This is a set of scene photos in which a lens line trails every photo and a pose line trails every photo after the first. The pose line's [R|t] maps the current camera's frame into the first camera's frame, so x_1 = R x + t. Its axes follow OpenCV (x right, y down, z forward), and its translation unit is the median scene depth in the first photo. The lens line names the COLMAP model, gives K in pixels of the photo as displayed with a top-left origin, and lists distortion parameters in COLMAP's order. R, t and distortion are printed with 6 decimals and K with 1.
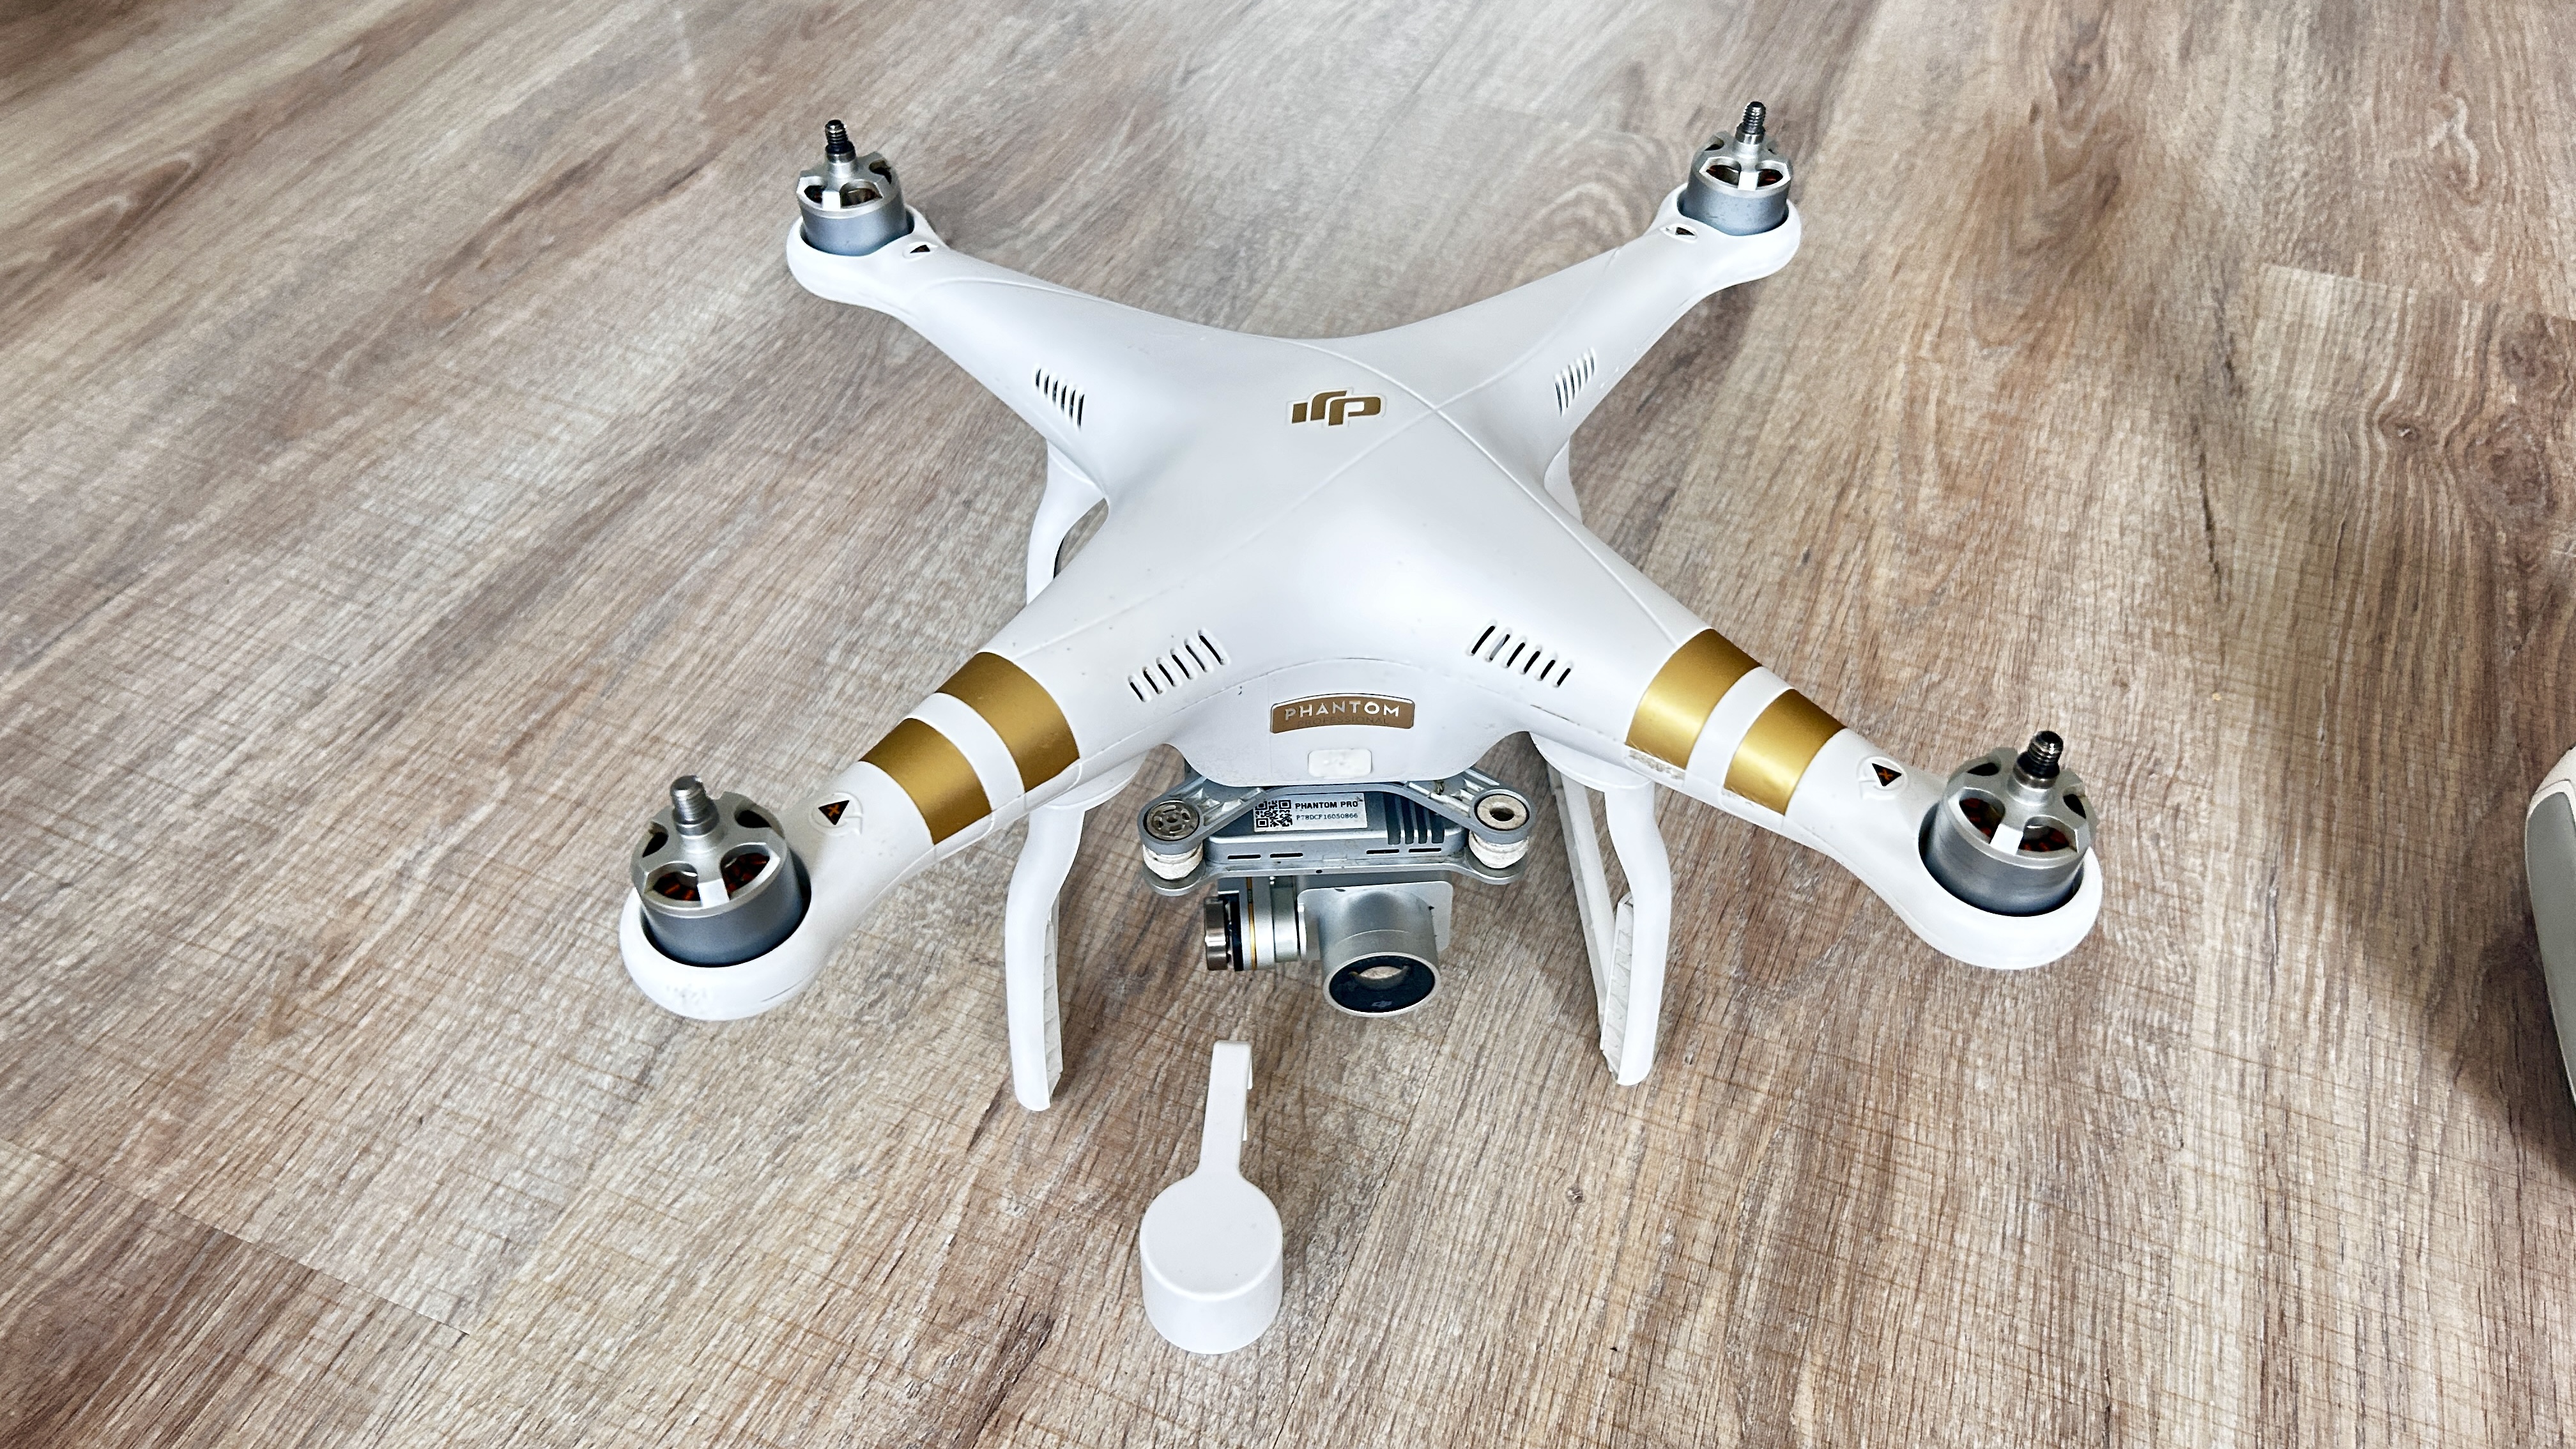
lens RADIAL K [[2077.9, 0, 1289.4], [0, 2077.9, 723.4], [0, 0, 1]] dist [-0.027851, -0.003862]
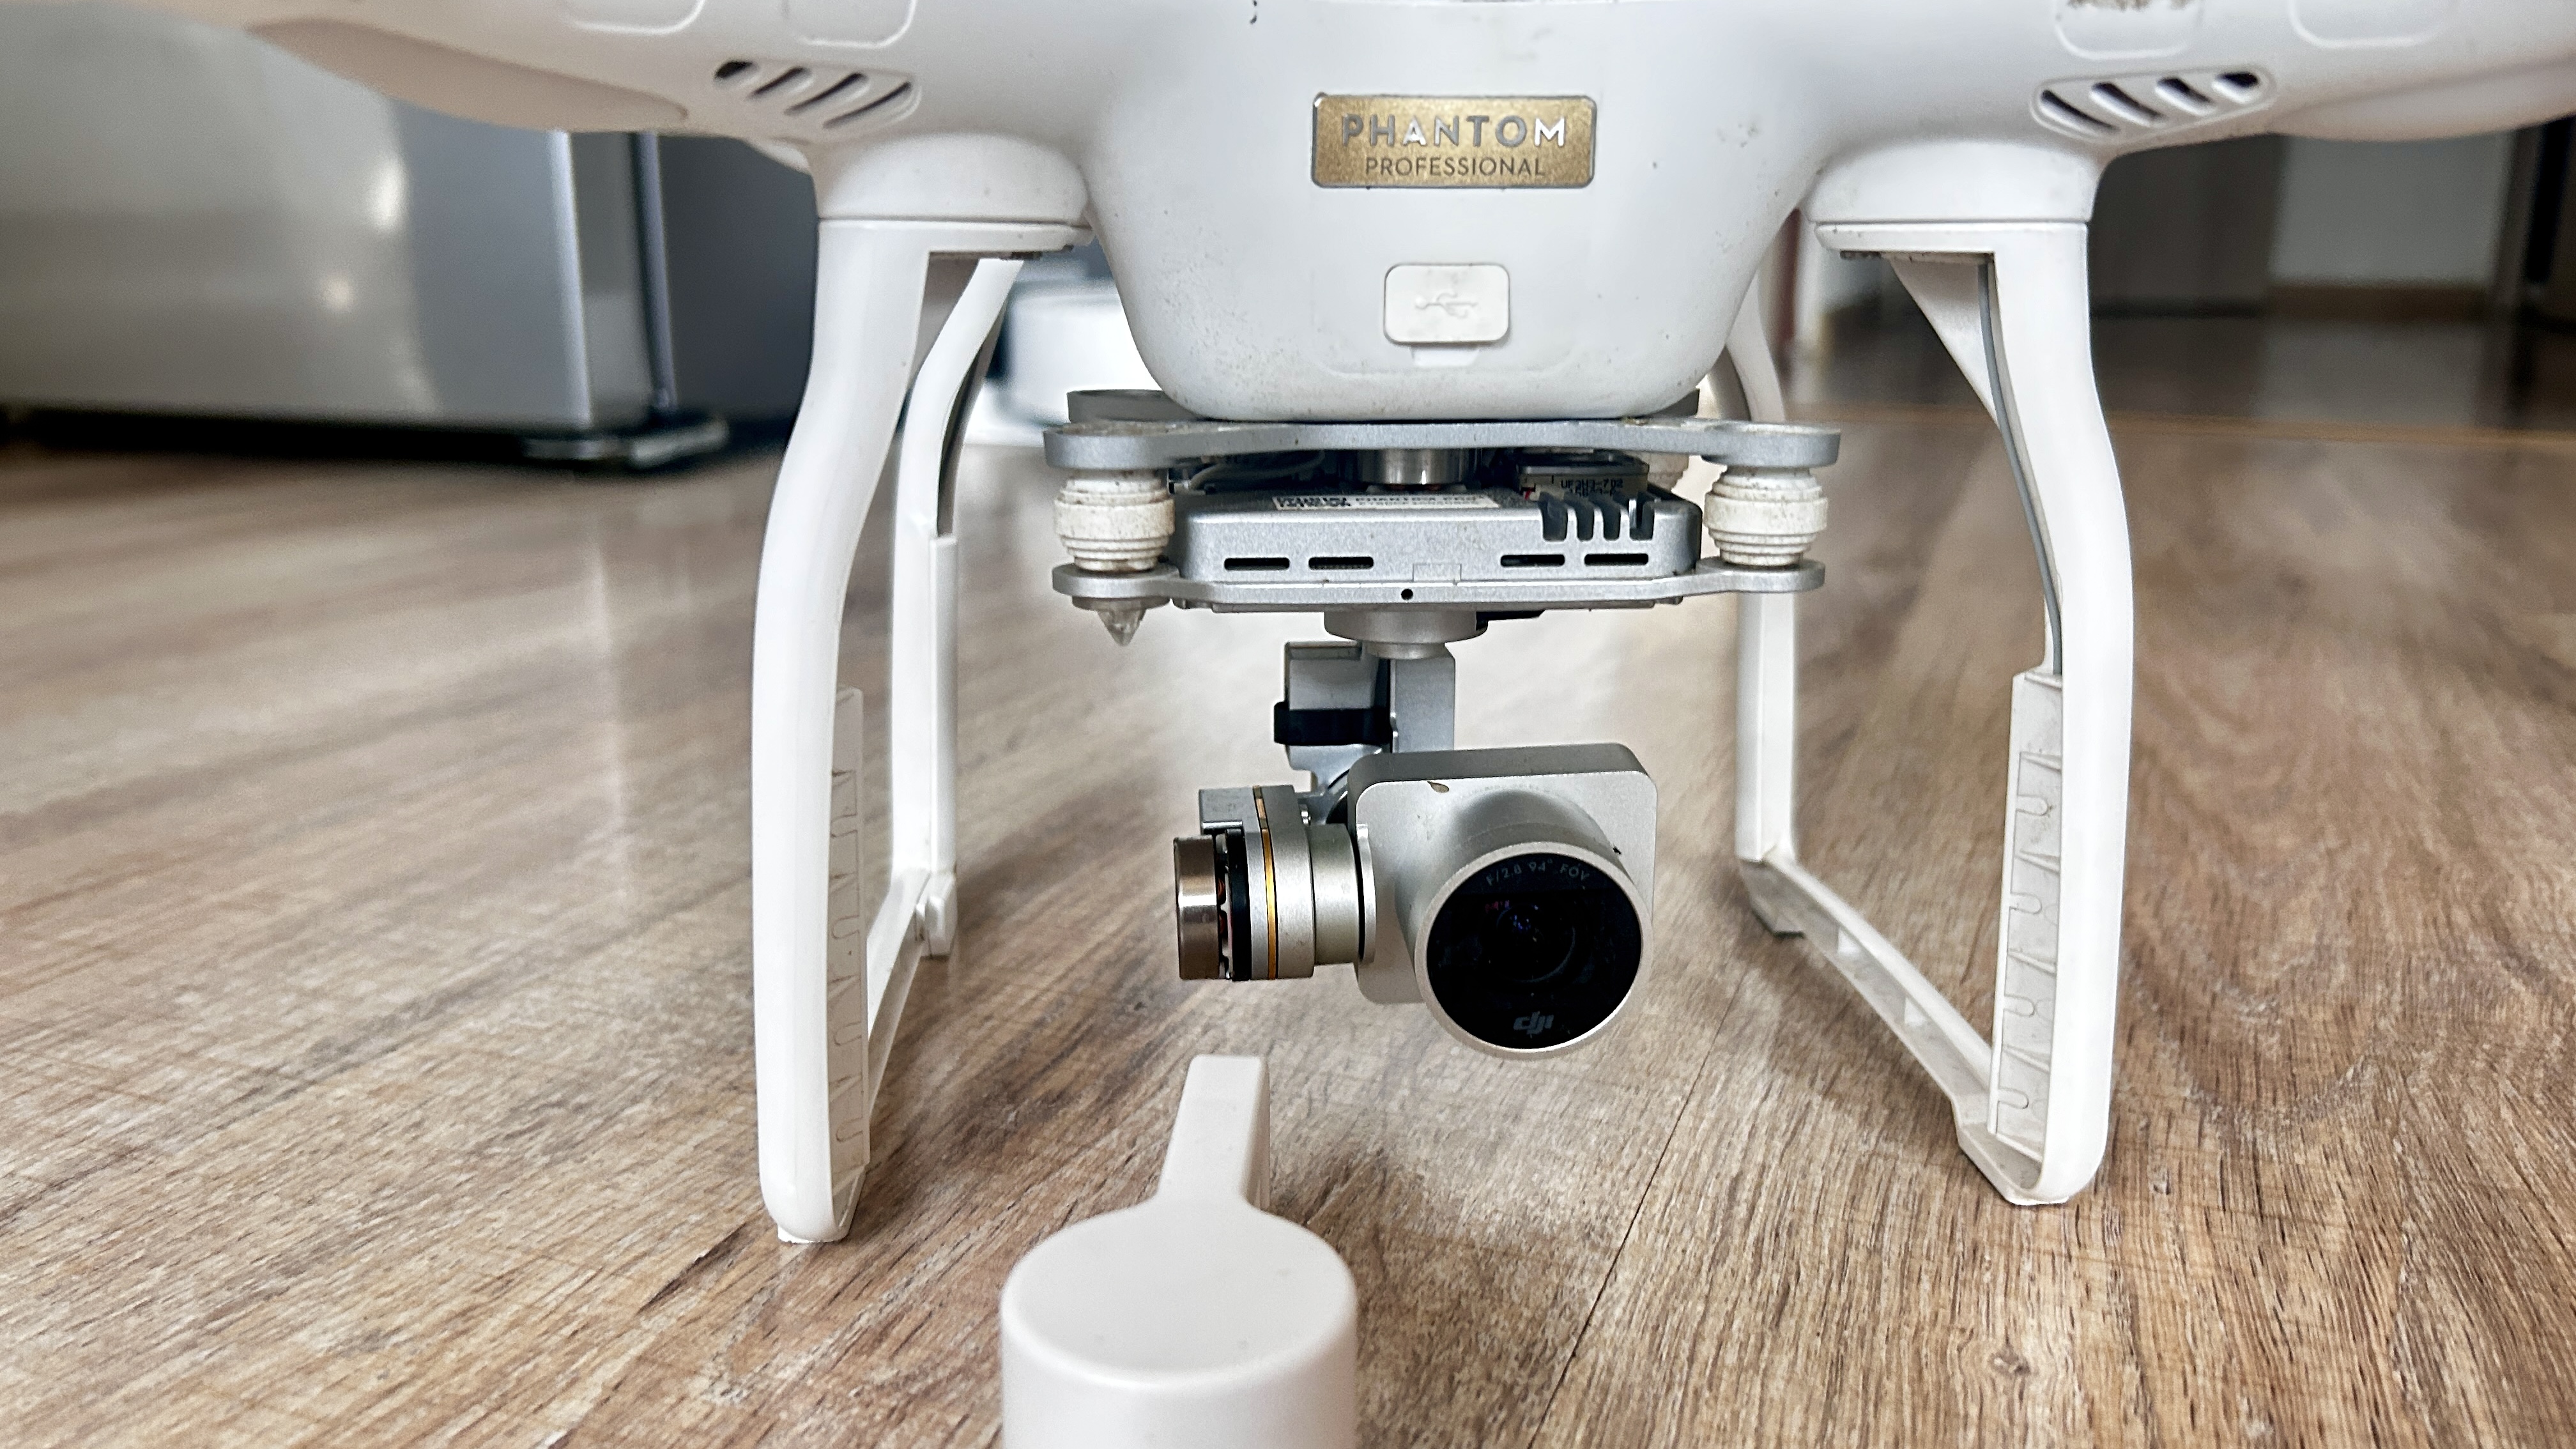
lens RADIAL K [[2077.9, 0, 1281.9], [0, 2077.9, 728.2], [0, 0, 1]] dist [-0.027851, -0.003862]
pose [[0.999945, -0.005977, 0.008622, -0.018083], [0.009553, 0.858462, -0.512788, 0.311542], [-0.004336, 0.512842, 0.858472, 0.519470]]
